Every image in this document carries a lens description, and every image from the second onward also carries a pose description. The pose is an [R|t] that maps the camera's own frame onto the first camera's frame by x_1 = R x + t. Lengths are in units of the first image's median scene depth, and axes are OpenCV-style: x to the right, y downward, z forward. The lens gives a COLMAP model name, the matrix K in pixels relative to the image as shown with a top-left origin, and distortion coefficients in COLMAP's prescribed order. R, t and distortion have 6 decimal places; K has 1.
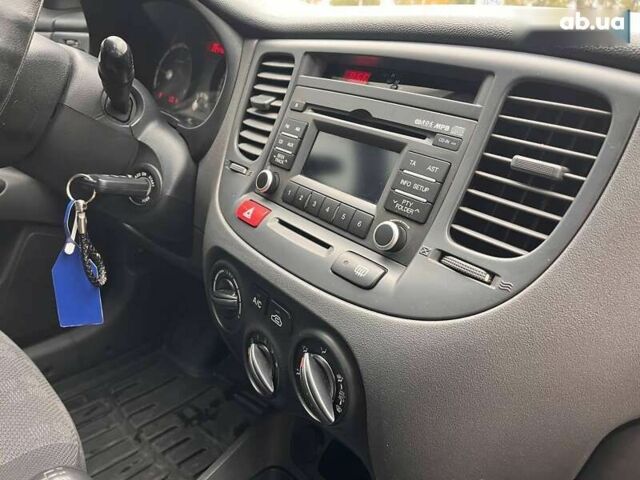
lens RADIAL K [[482.9, 0, 323.0], [0, 482.9, 241.5], [0, 0, 1]] dist [0.075024, -0.109479]
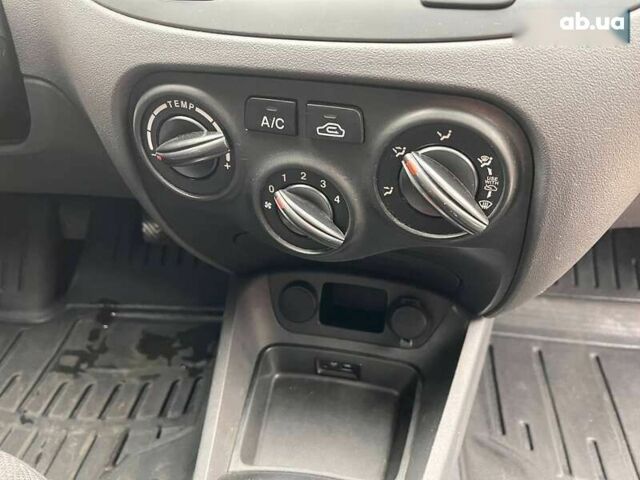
lens RADIAL K [[496.8, 0, 321.4], [0, 496.8, 240.0], [0, 0, 1]] dist [0.073061, -0.140148]
pose [[0.827419, -0.425340, 0.366694, -0.169888], [0.299262, 0.886477, 0.352989, 0.024123], [-0.475206, -0.182332, 0.860775, 0.181846]]
